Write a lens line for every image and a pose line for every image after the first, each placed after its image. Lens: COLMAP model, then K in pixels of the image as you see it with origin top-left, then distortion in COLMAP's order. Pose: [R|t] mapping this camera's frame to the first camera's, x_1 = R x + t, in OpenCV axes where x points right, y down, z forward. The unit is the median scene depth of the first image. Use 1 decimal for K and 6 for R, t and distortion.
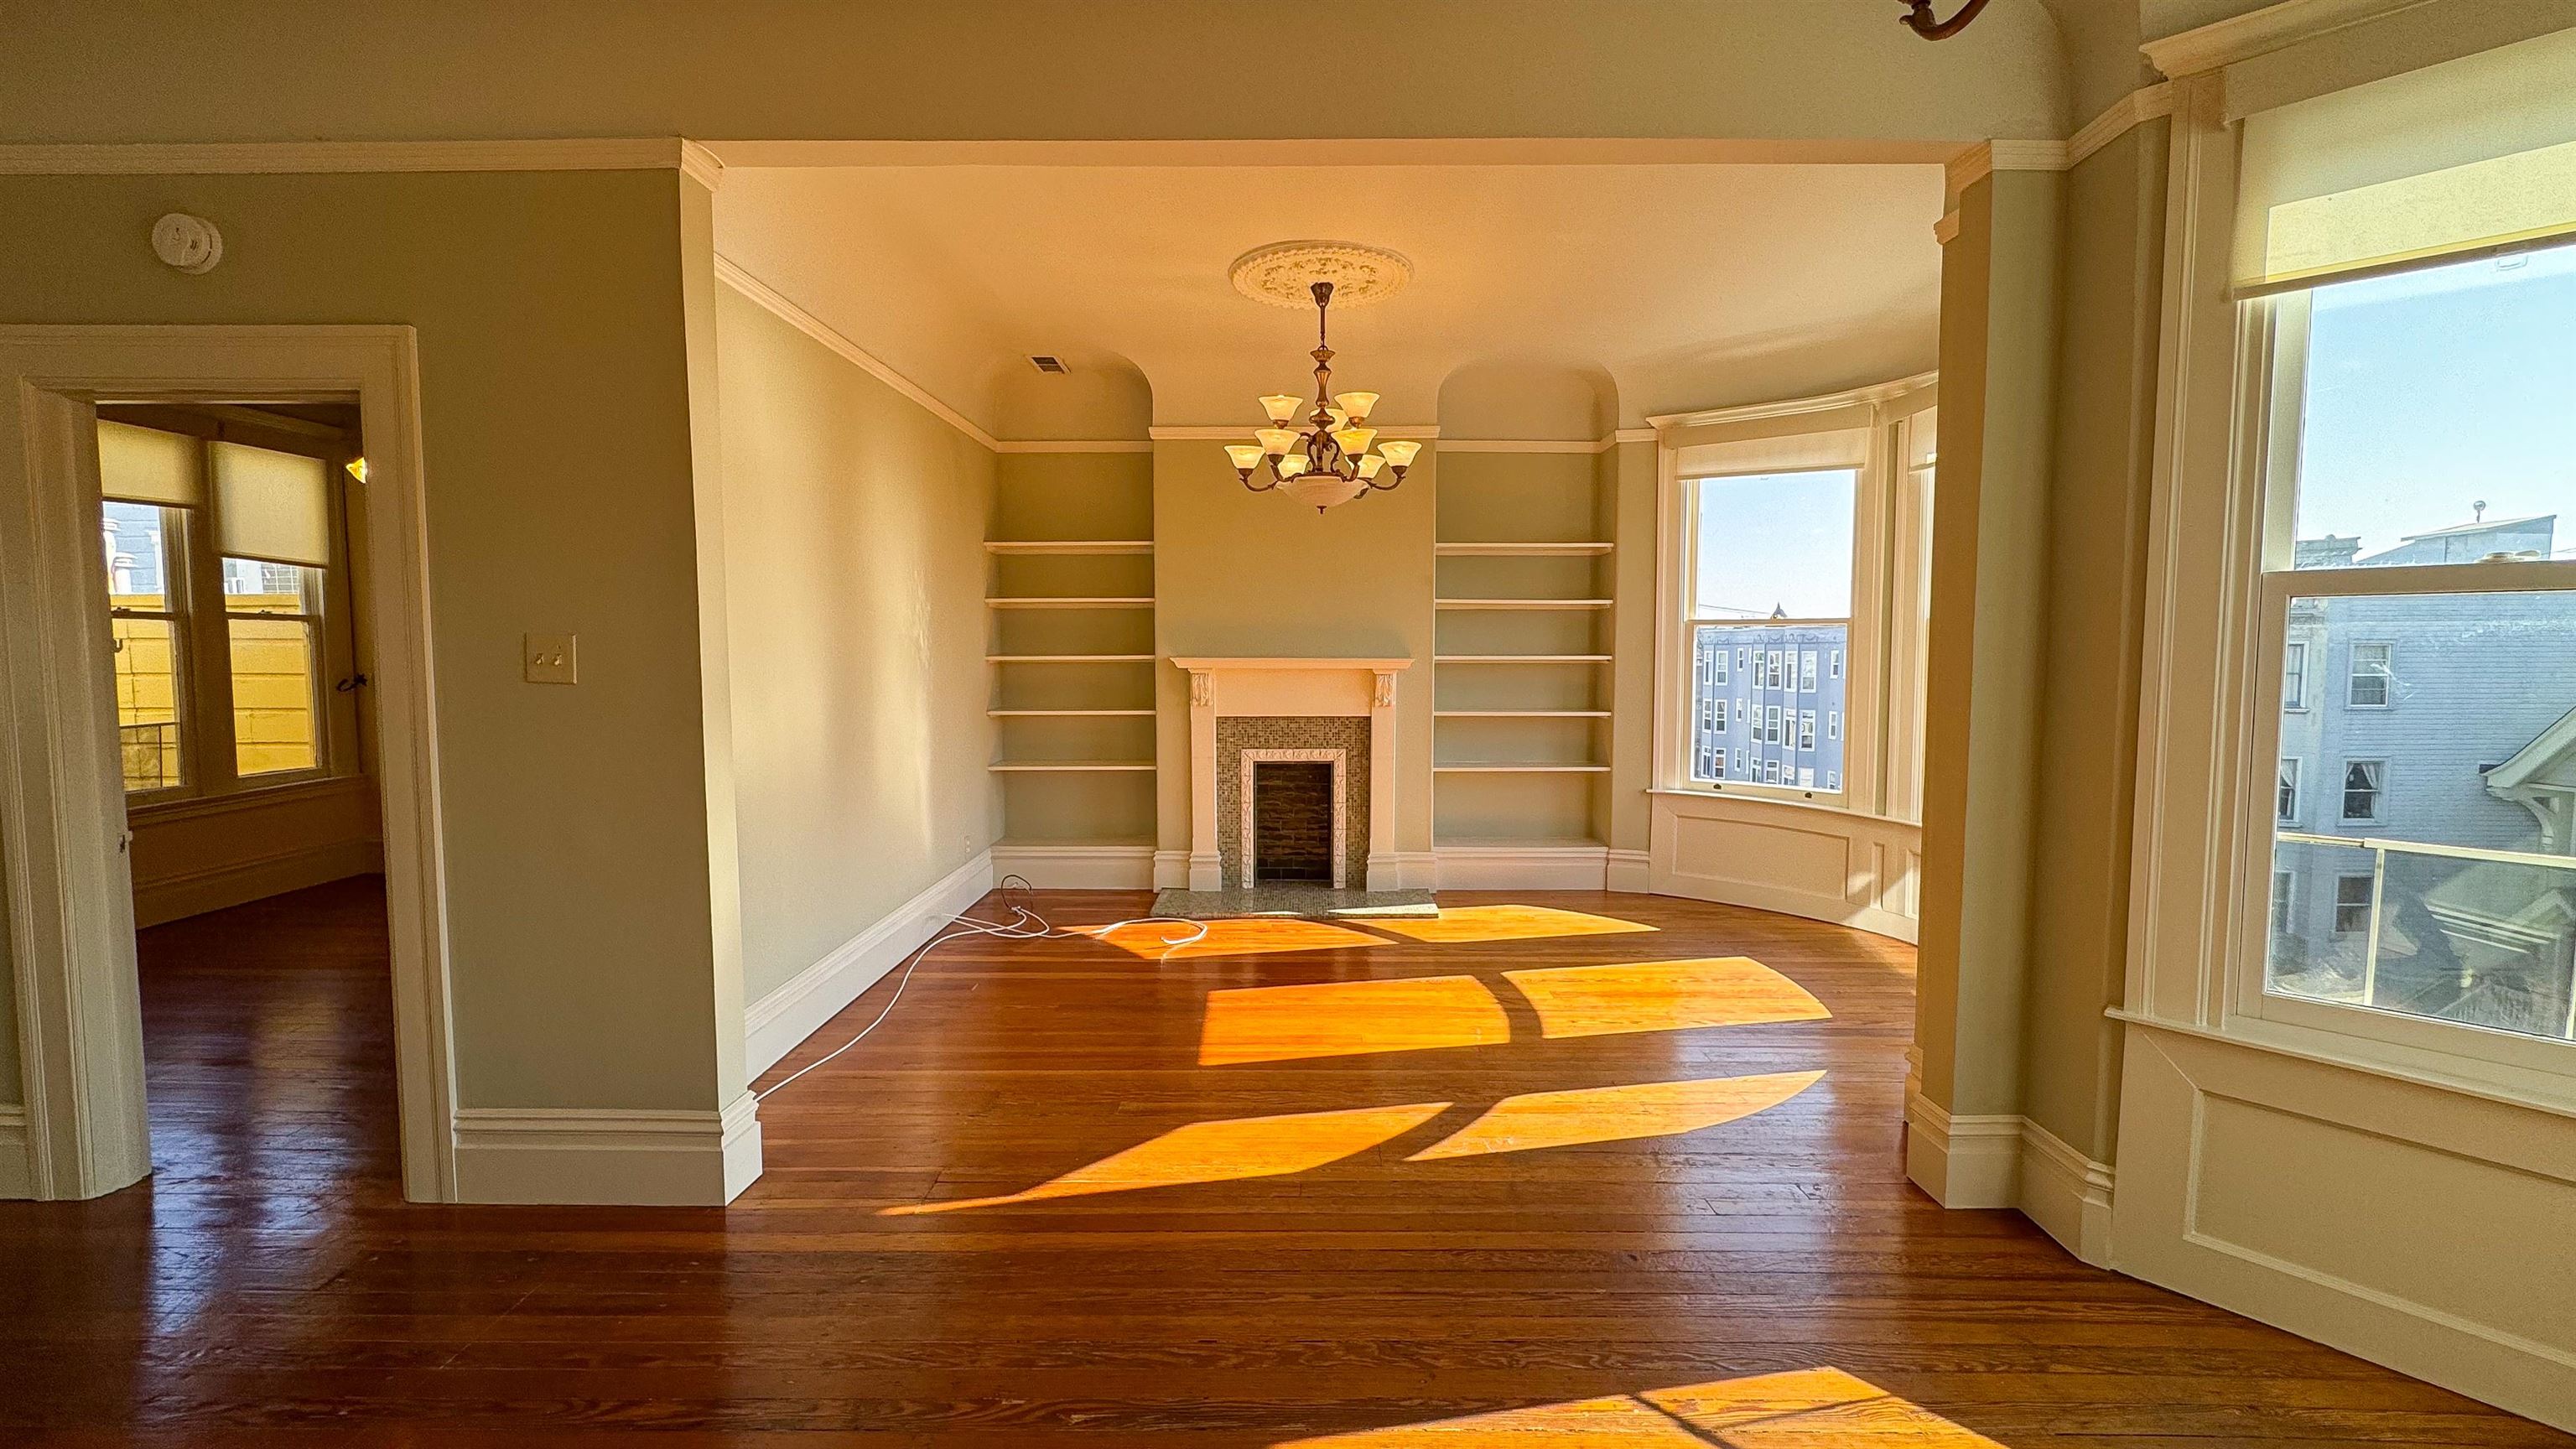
lens RADIAL K [[1064.6, 0, 1288.0], [0, 1064.6, 724.5], [0, 0, 1]] dist [-0.001091, -0.000618]
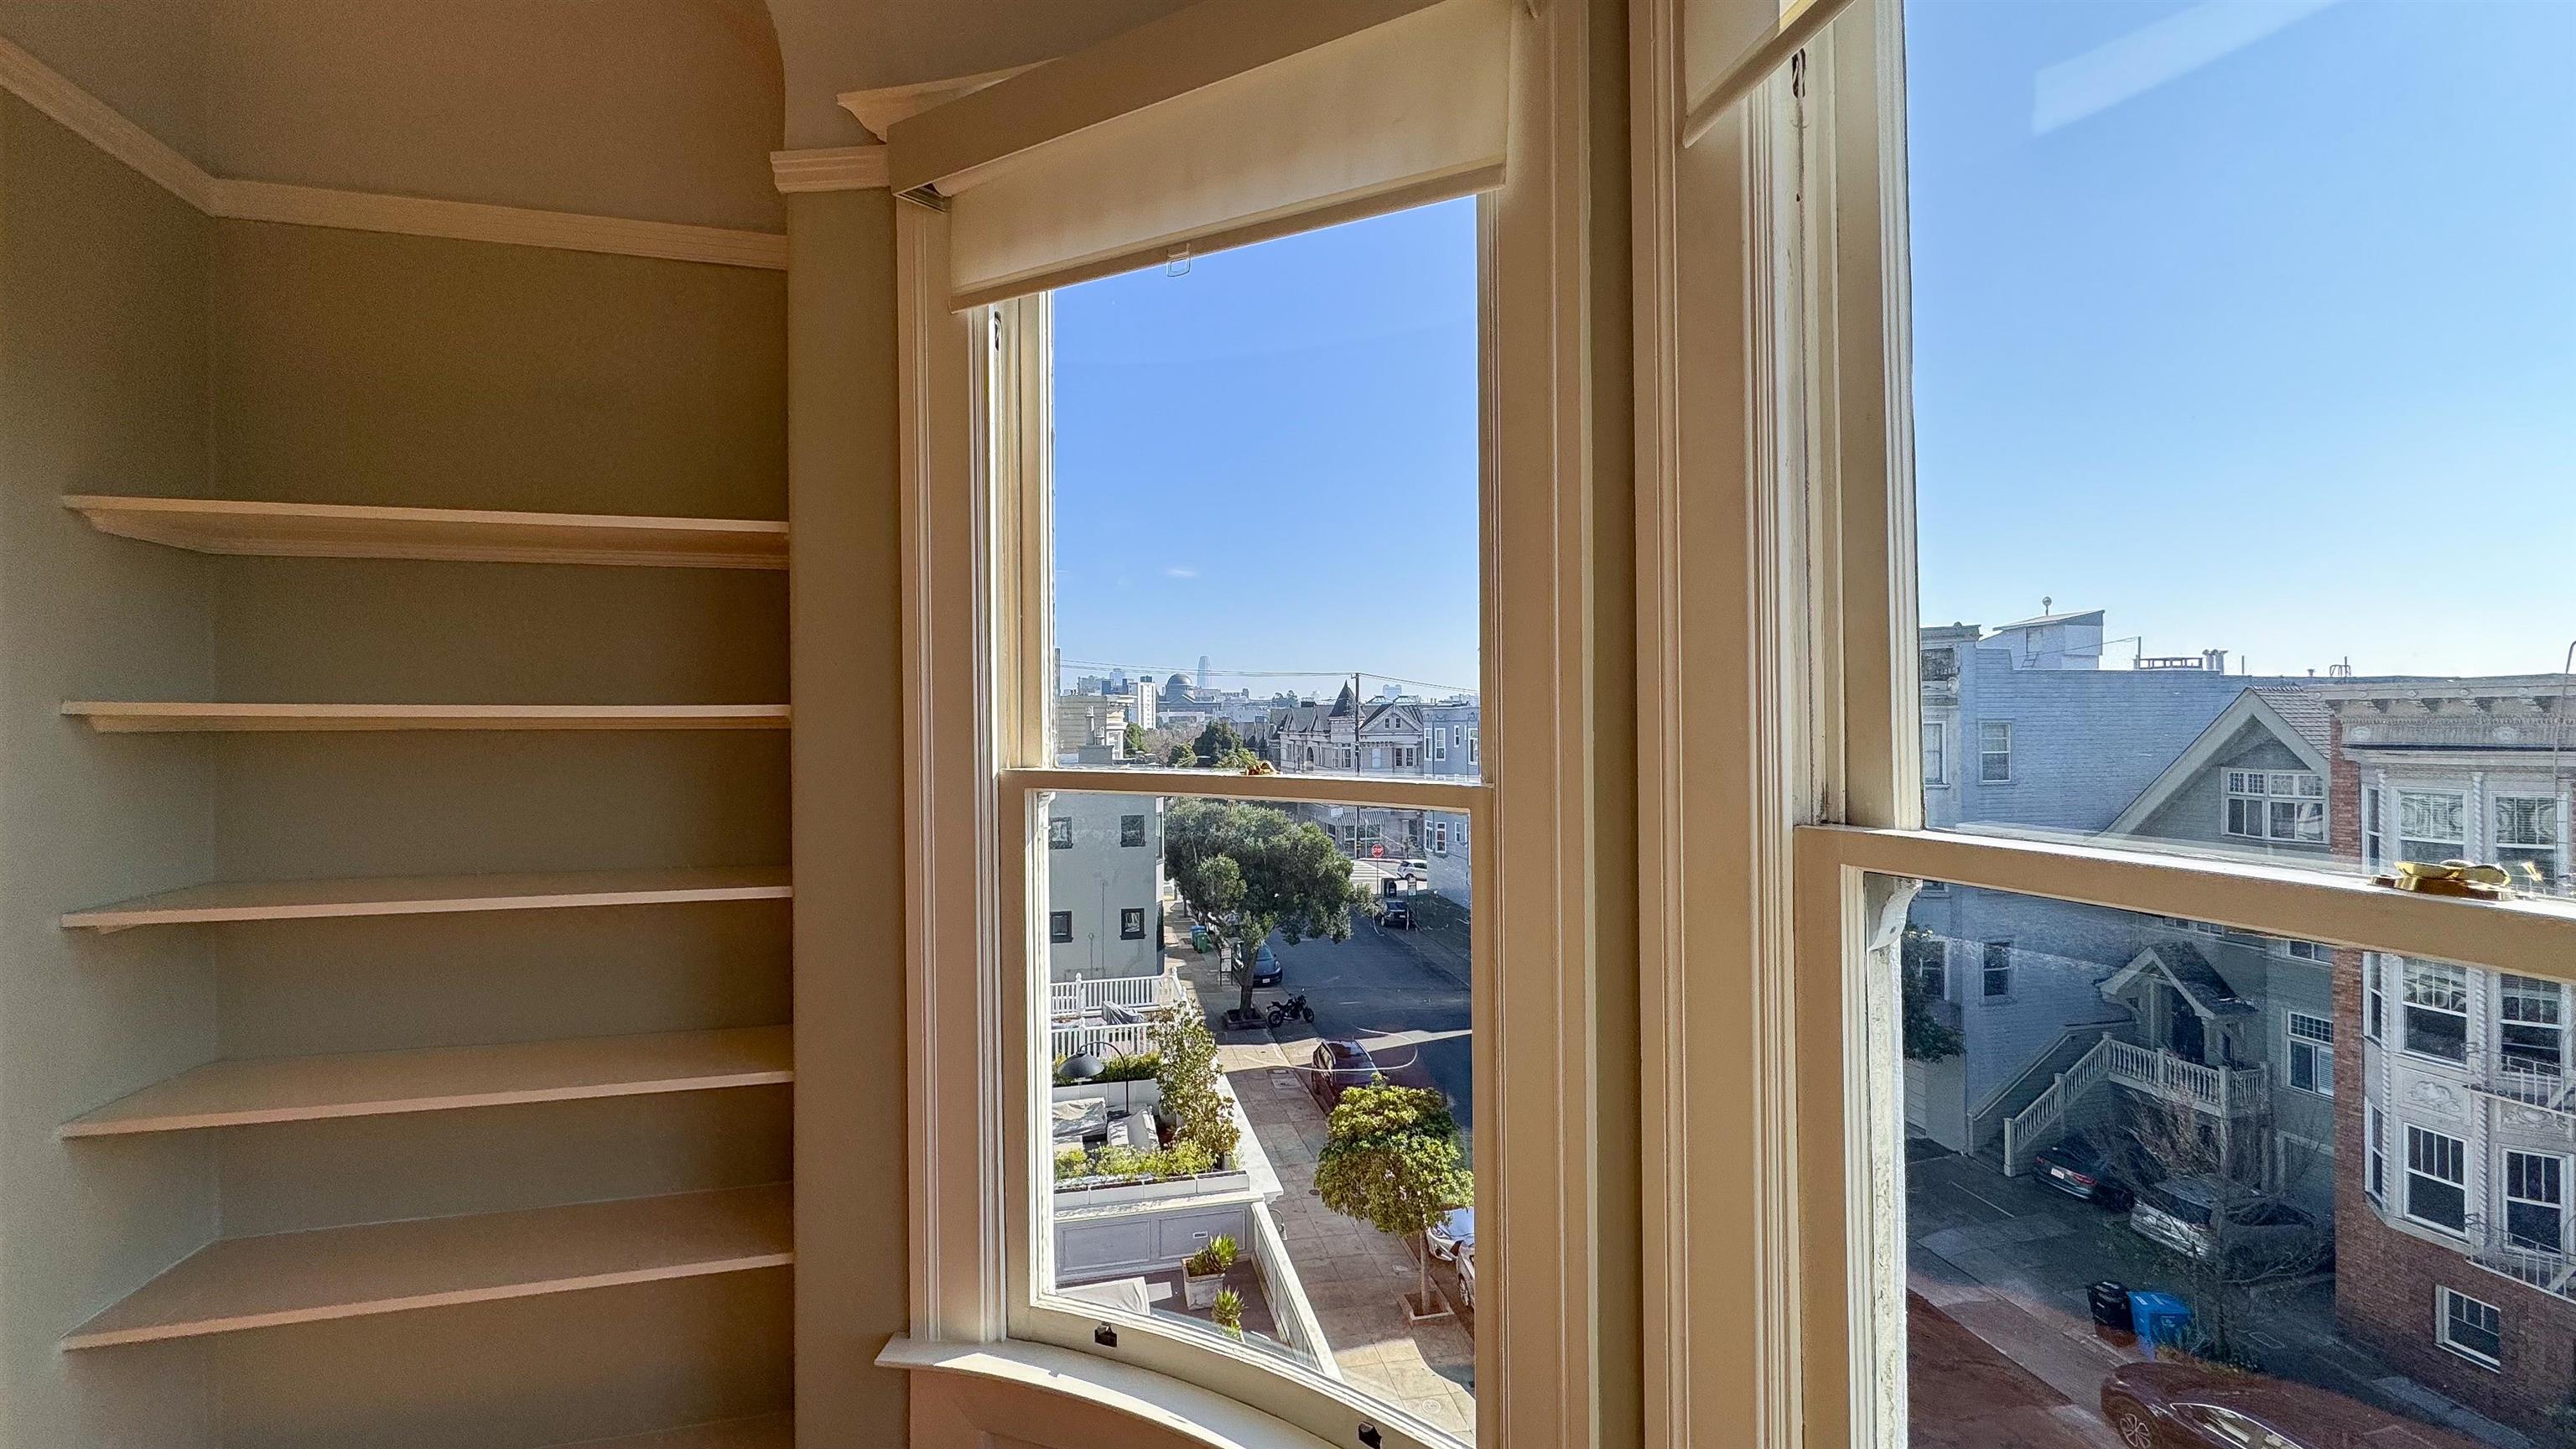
lens RADIAL K [[1028.8, 0, 1288.0], [0, 1028.8, 724.5], [0, 0, 1]] dist [-0.000984, -0.000516]
pose [[0.973349, -0.005050, 0.229275, 0.376669], [0.021075, 0.997497, -0.067500, -0.087985], [-0.228360, 0.070533, 0.971018, 0.681129]]
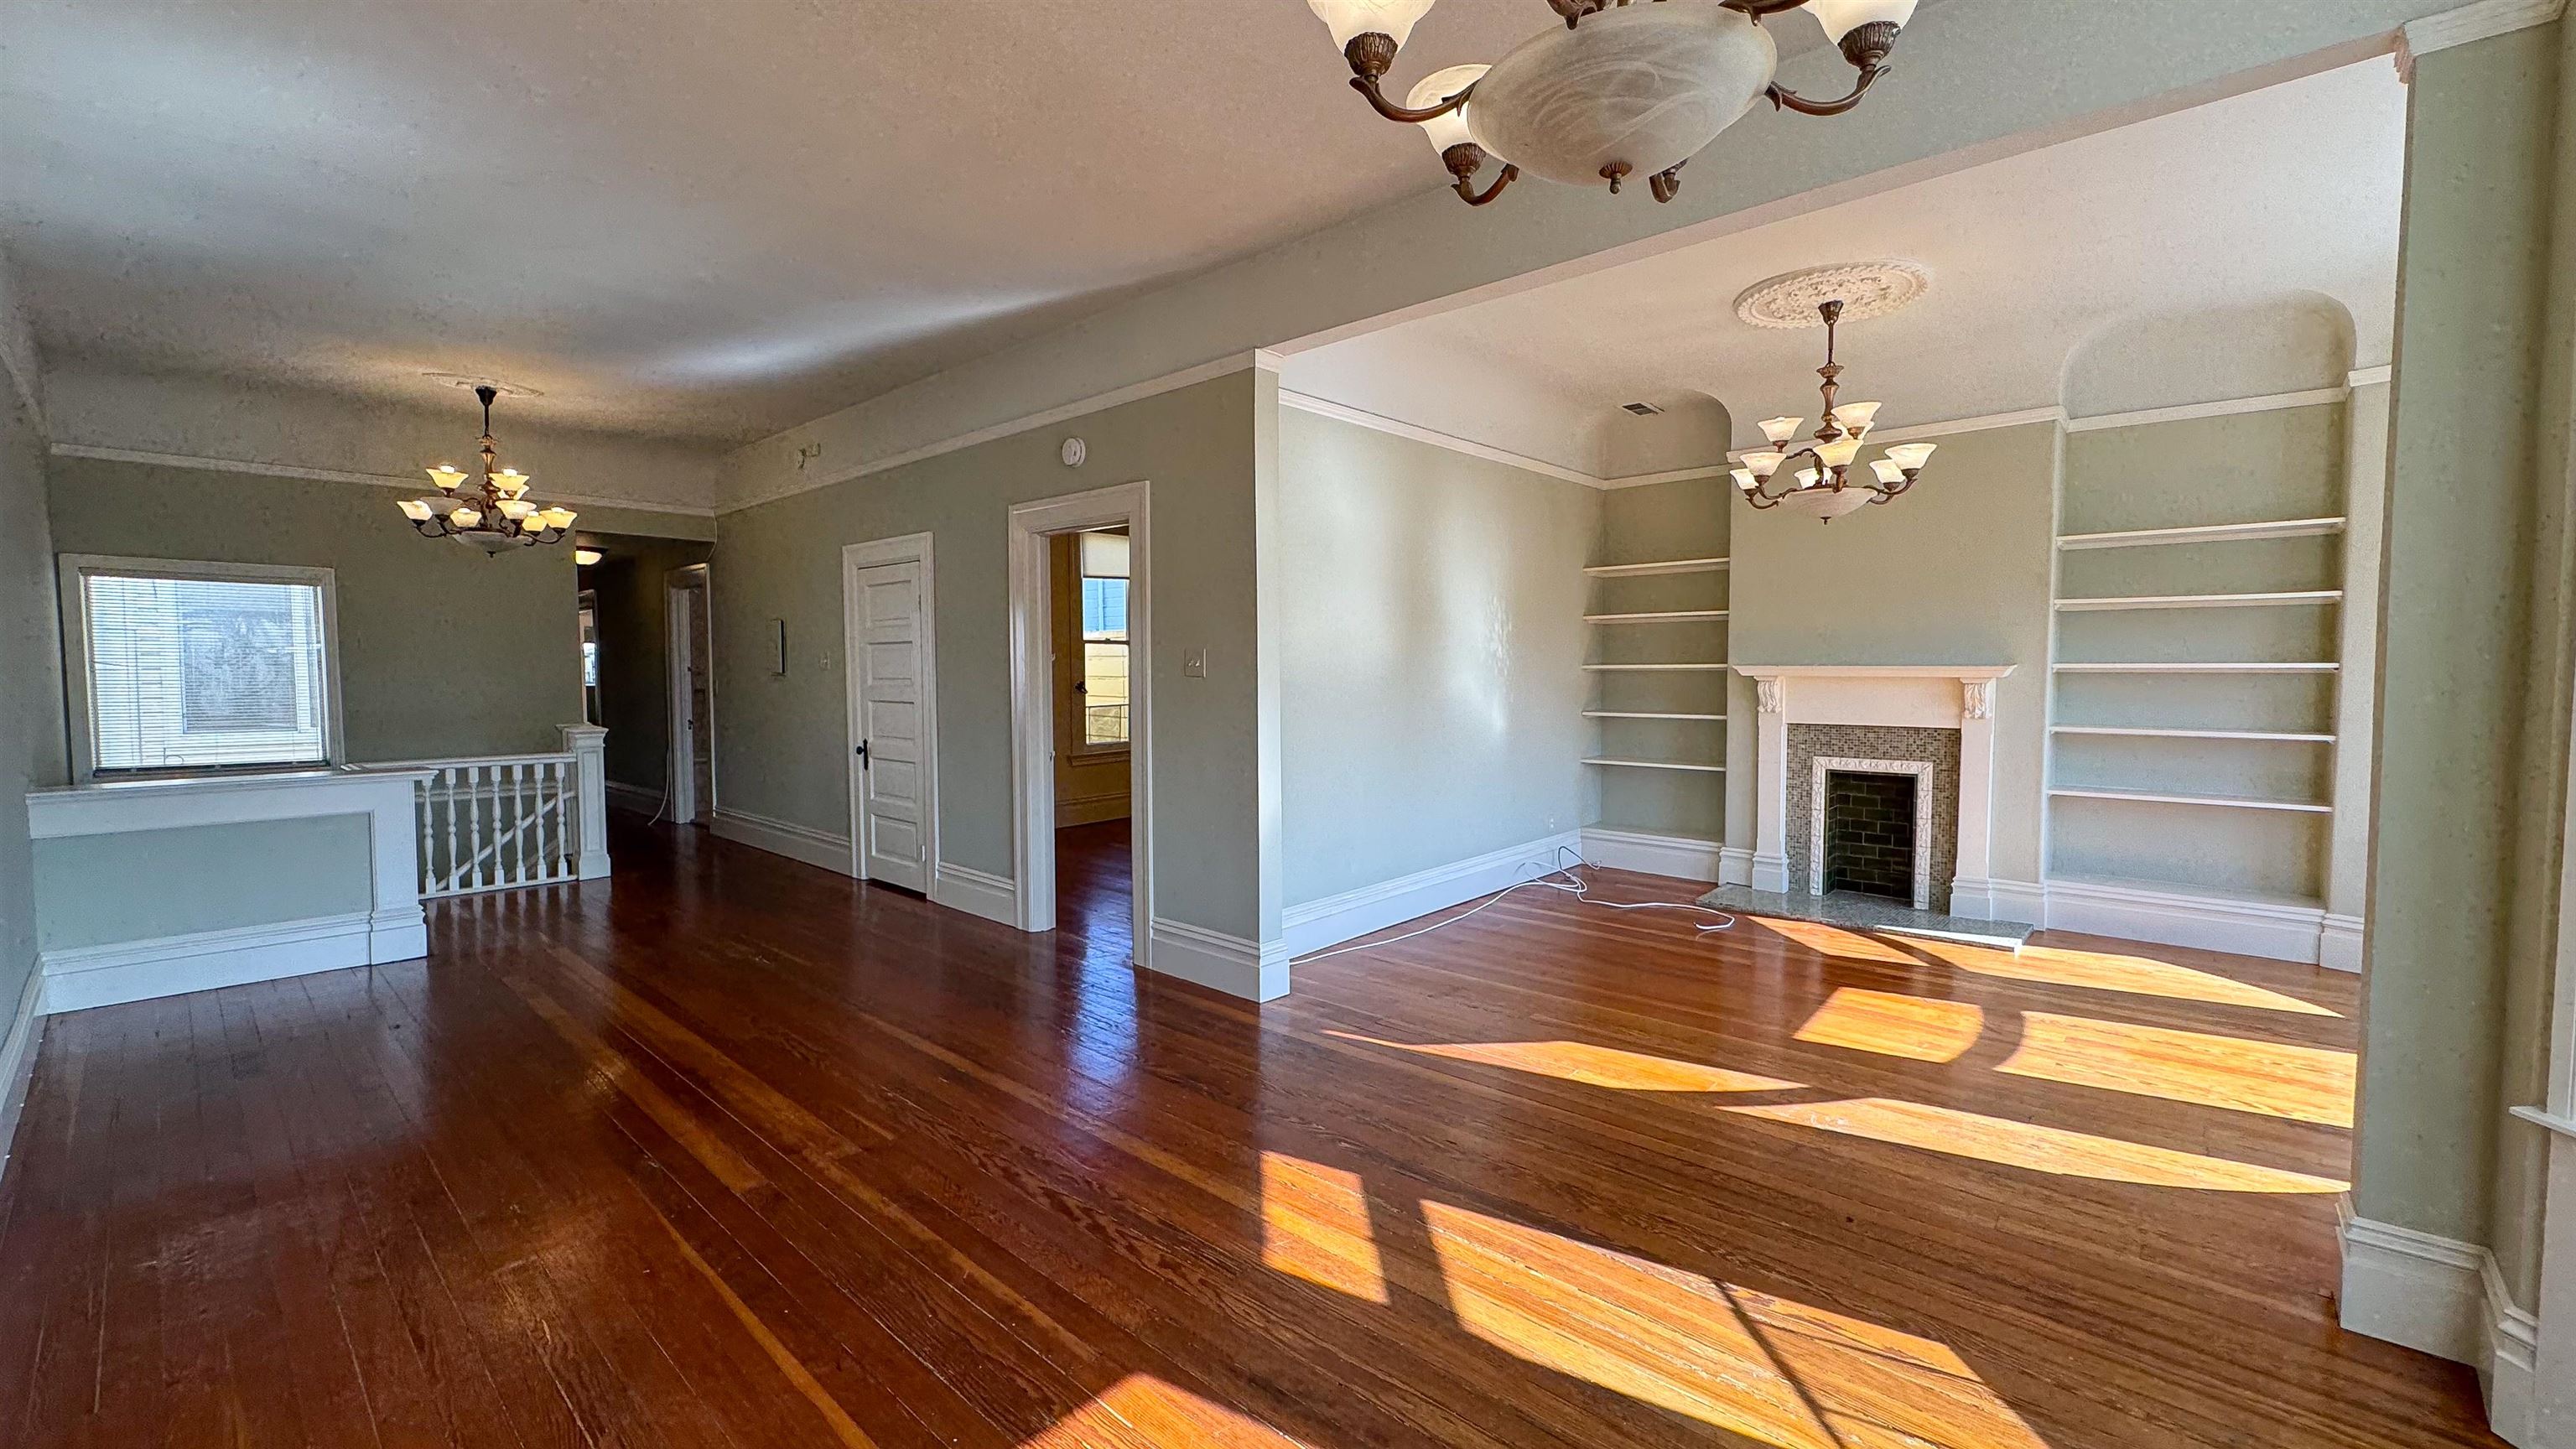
lens RADIAL K [[1028.8, 0, 1288.0], [0, 1028.8, 724.5], [0, 0, 1]] dist [-0.000984, -0.000516]
pose [[0.745418, 0.036883, -0.665576, 0.236429], [-0.044898, 0.998979, 0.005075, 0.010698], [0.665084, 0.026100, 0.746313, -0.063987]]
